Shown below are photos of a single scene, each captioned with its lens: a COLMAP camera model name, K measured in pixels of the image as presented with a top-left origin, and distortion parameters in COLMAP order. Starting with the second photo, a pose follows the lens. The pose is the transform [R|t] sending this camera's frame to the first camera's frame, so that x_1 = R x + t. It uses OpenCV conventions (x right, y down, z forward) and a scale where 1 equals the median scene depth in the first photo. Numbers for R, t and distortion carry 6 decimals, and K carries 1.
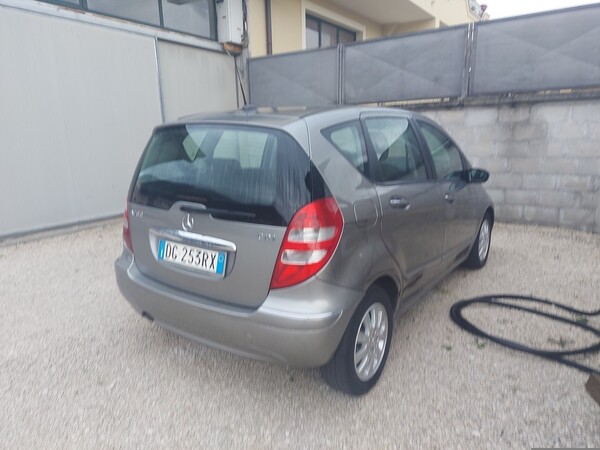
lens RADIAL K [[426.9, 0, 300.1], [0, 426.9, 226.4], [0, 0, 1]] dist [0.097081, -0.100971]
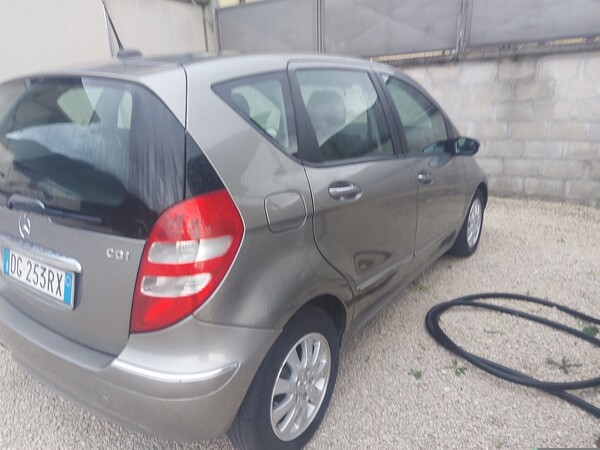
lens RADIAL K [[426.9, 0, 300.1], [0, 426.9, 226.4], [0, 0, 1]] dist [0.097081, -0.100971]
pose [[0.999947, -0.009302, -0.004337, 0.138978], [0.009614, 0.996876, 0.078397, -0.046032], [0.003594, -0.078435, 0.996913, 0.249934]]
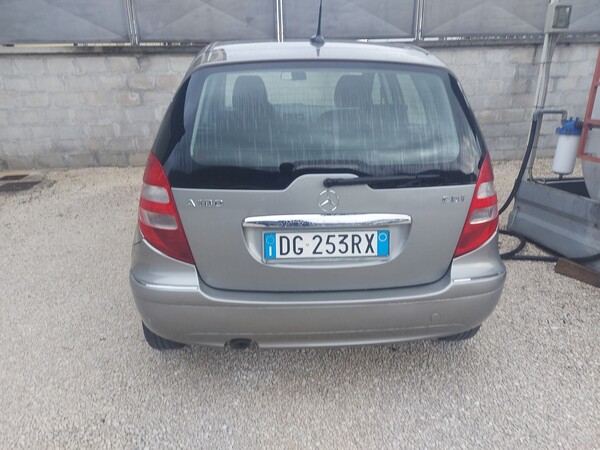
lens RADIAL K [[426.9, 0, 300.1], [0, 426.9, 226.4], [0, 0, 1]] dist [0.097081, -0.100971]
pose [[0.771420, -0.205287, 0.602303, -0.597381], [0.134832, 0.977772, 0.160570, -0.072191], [-0.621878, -0.042657, 0.781952, 0.356779]]
